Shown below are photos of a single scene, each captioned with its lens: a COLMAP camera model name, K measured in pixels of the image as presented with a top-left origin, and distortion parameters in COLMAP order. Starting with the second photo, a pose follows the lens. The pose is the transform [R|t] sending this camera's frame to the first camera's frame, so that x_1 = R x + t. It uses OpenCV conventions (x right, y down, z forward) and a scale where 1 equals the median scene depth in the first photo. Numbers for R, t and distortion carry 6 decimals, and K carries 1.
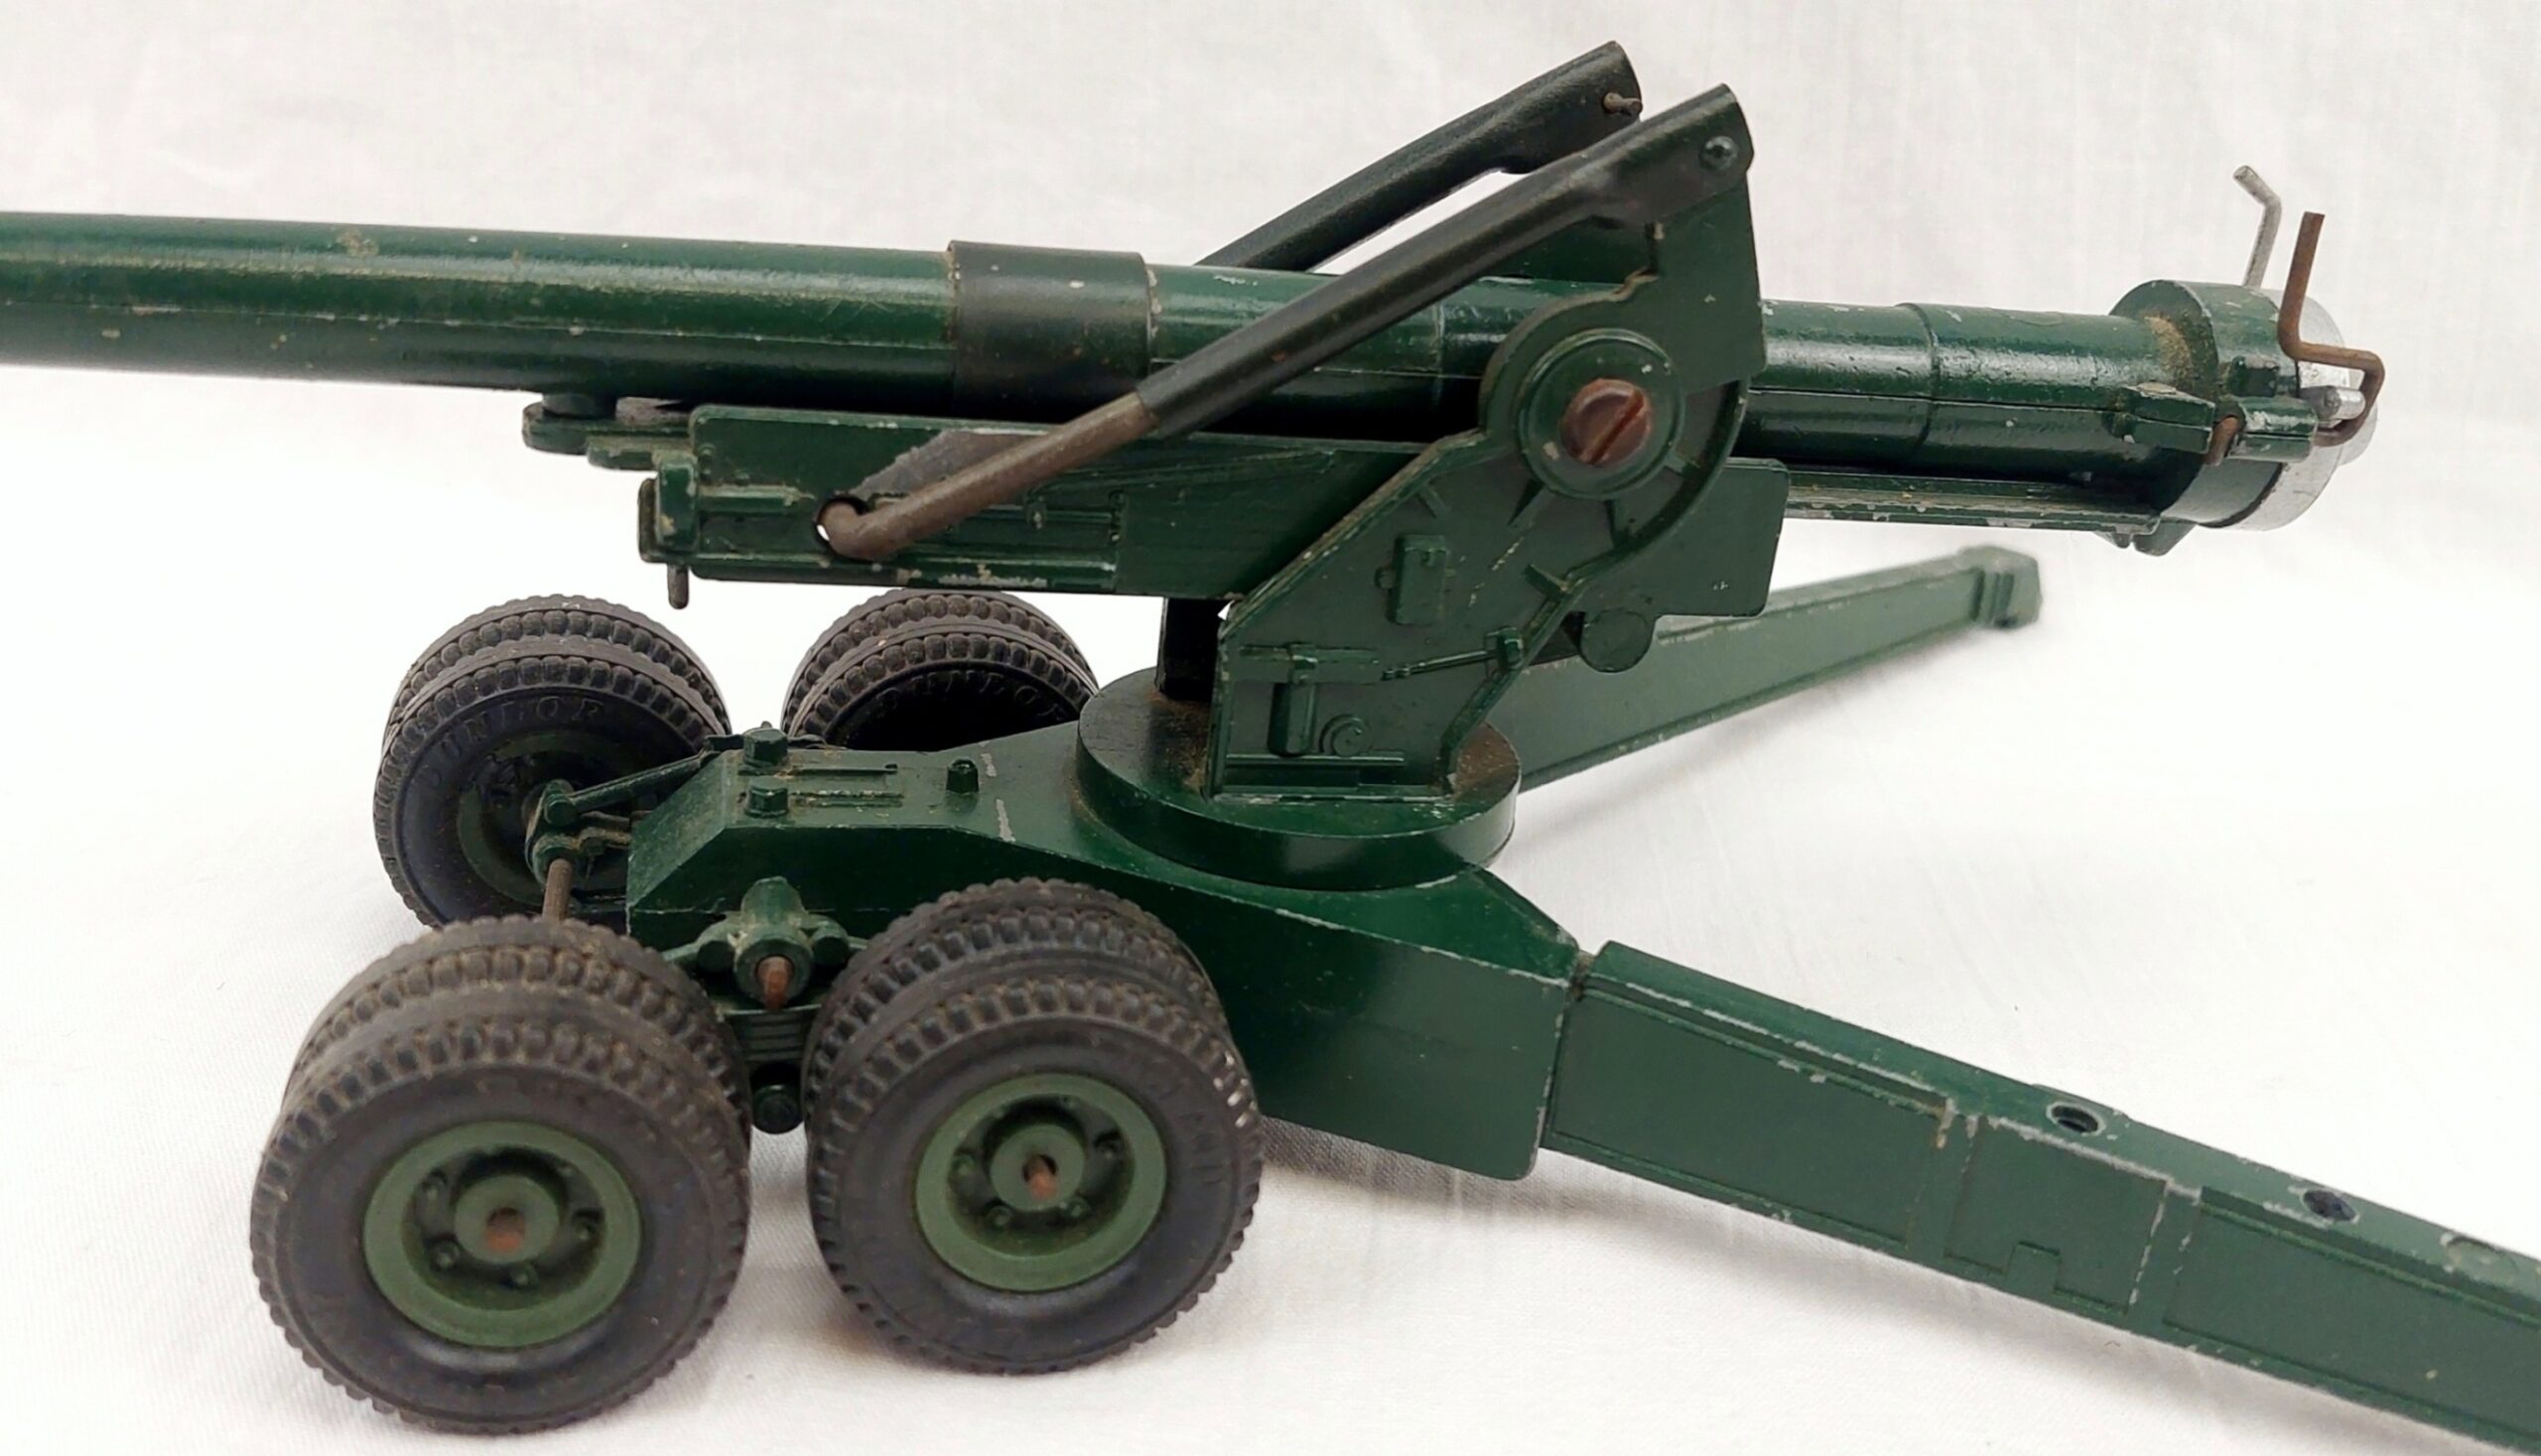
lens RADIAL K [[2363.7, 0, 1118.4], [0, 2363.7, 569.3], [0, 0, 1]] dist [0.125609, -0.312428]
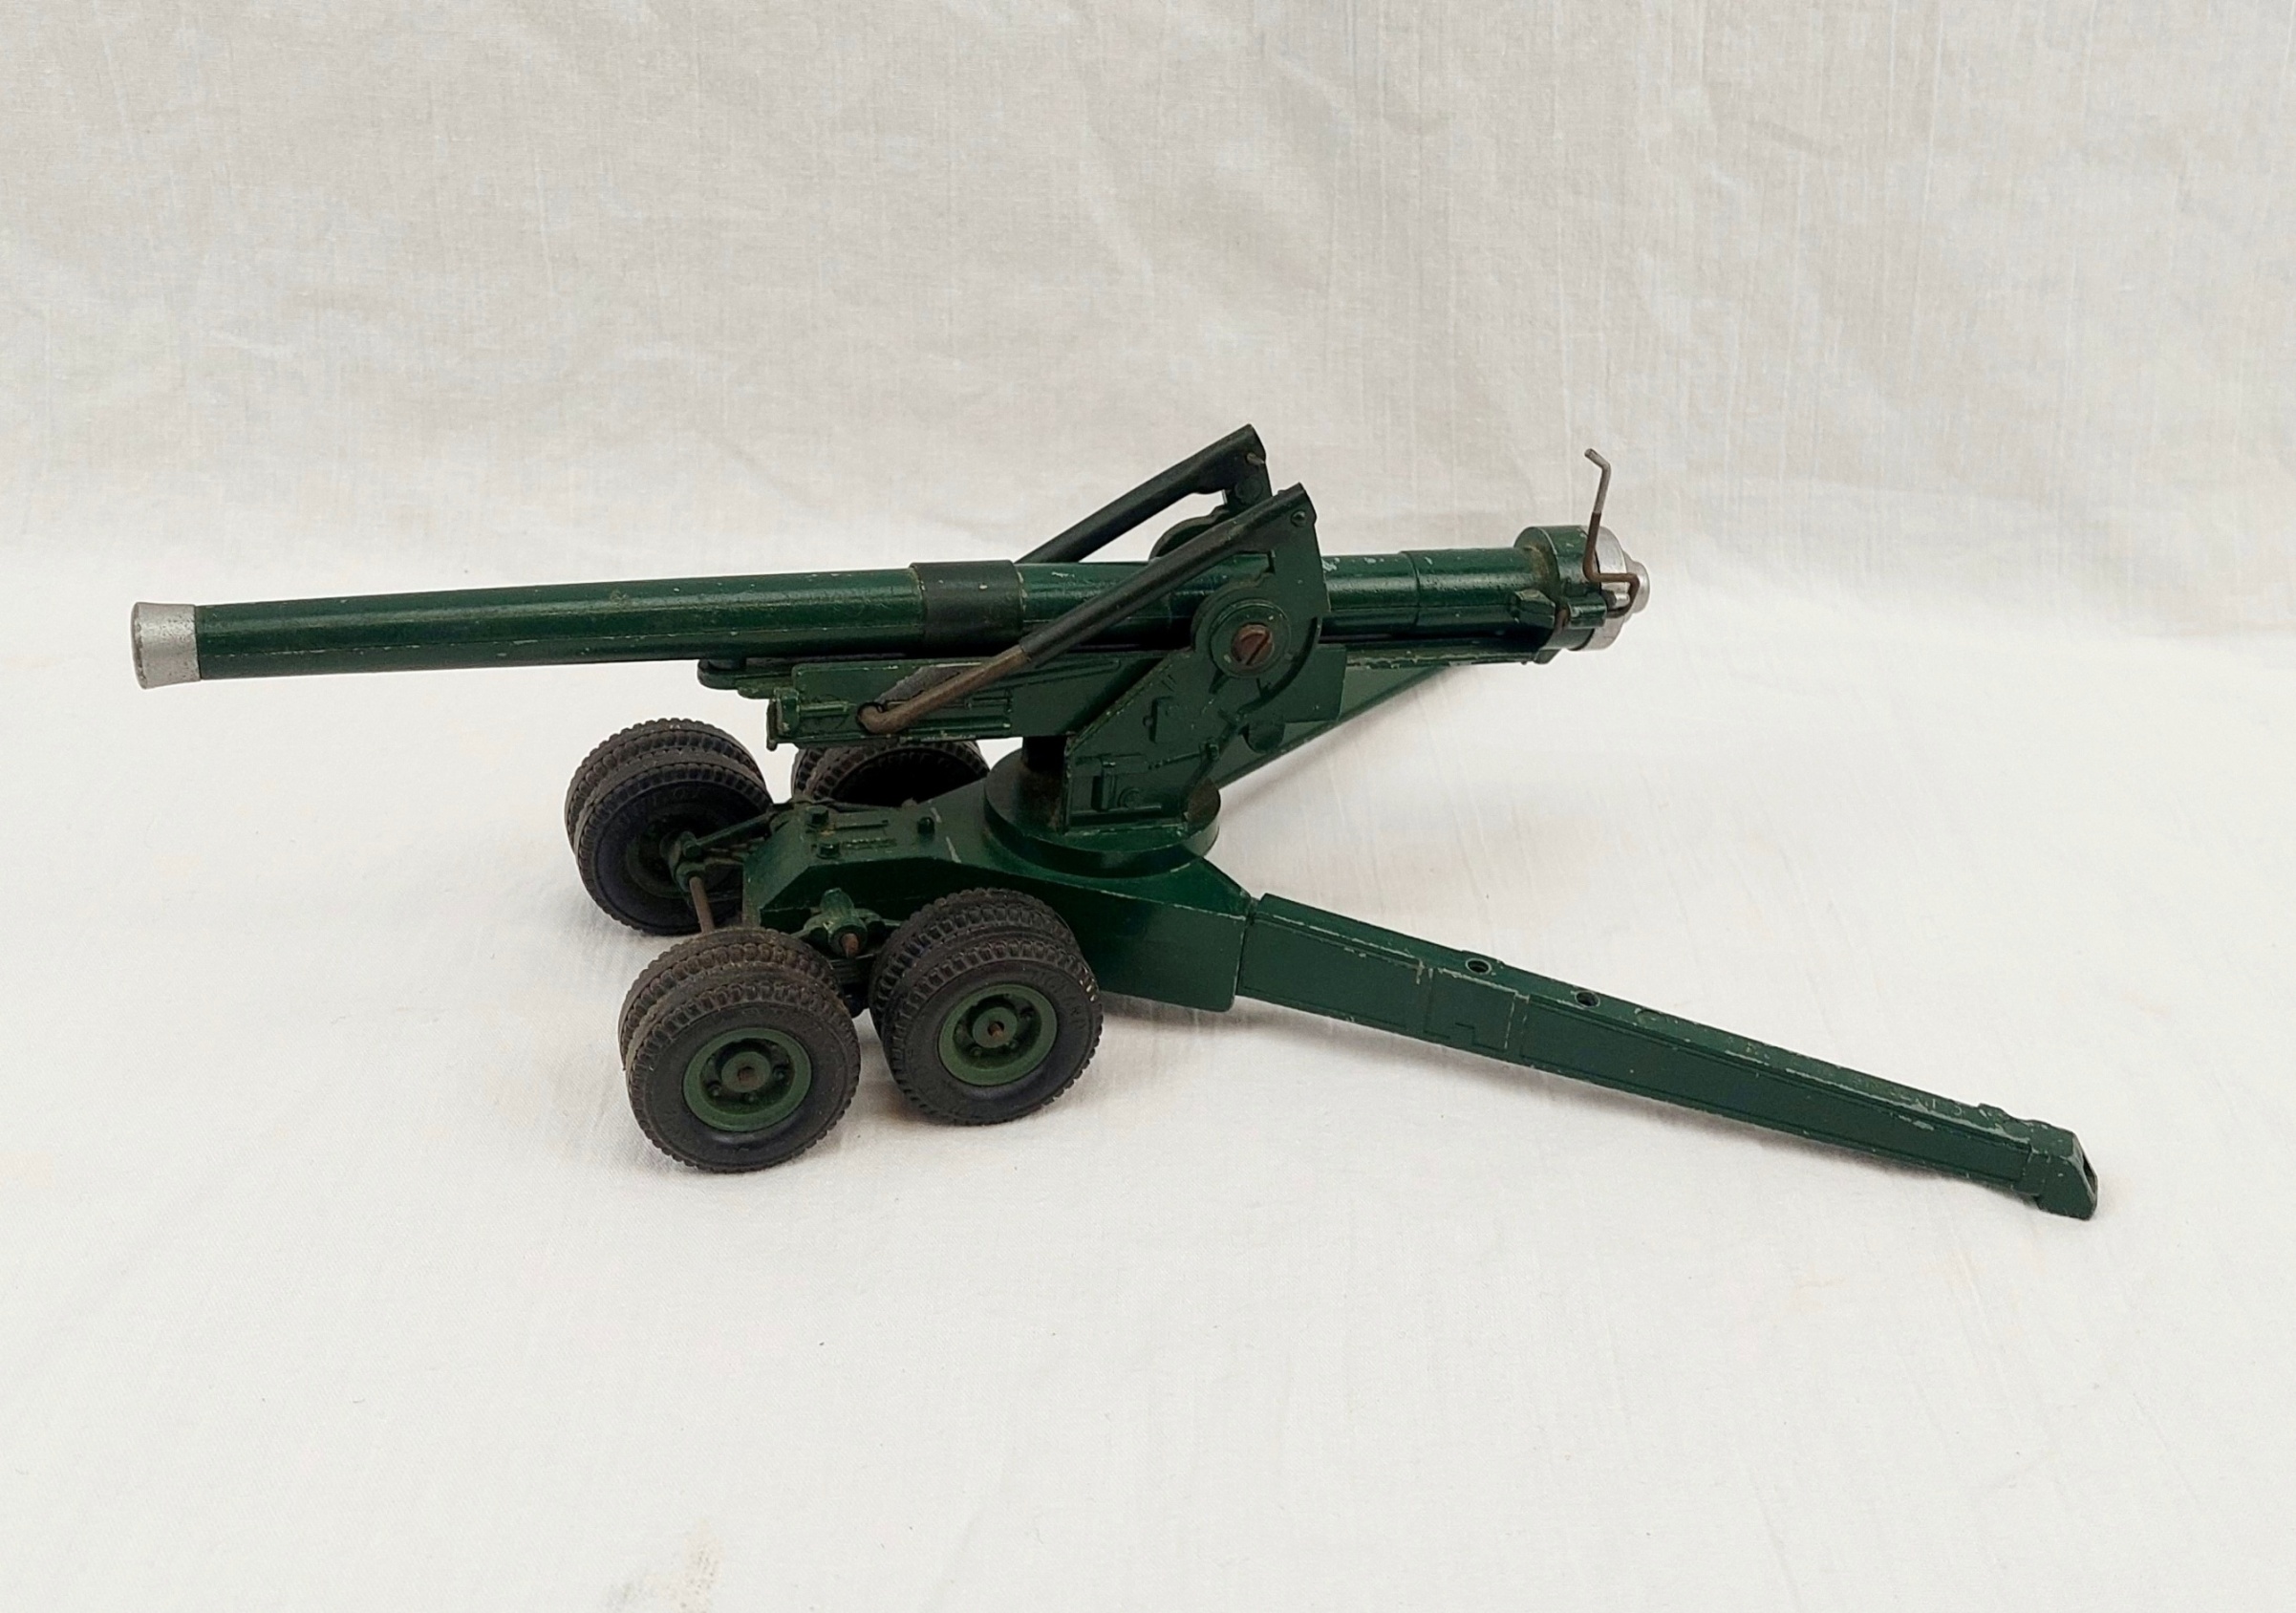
lens RADIAL K [[1724.1, 0, 1148.0], [0, 1724.1, 806.5], [0, 0, 1]] dist [0.036209, 0.000000]
pose [[0.991243, -0.063759, 0.115636, -0.057586], [0.047390, 0.989137, 0.139149, -0.128043], [-0.123252, -0.132450, 0.983497, -0.423034]]
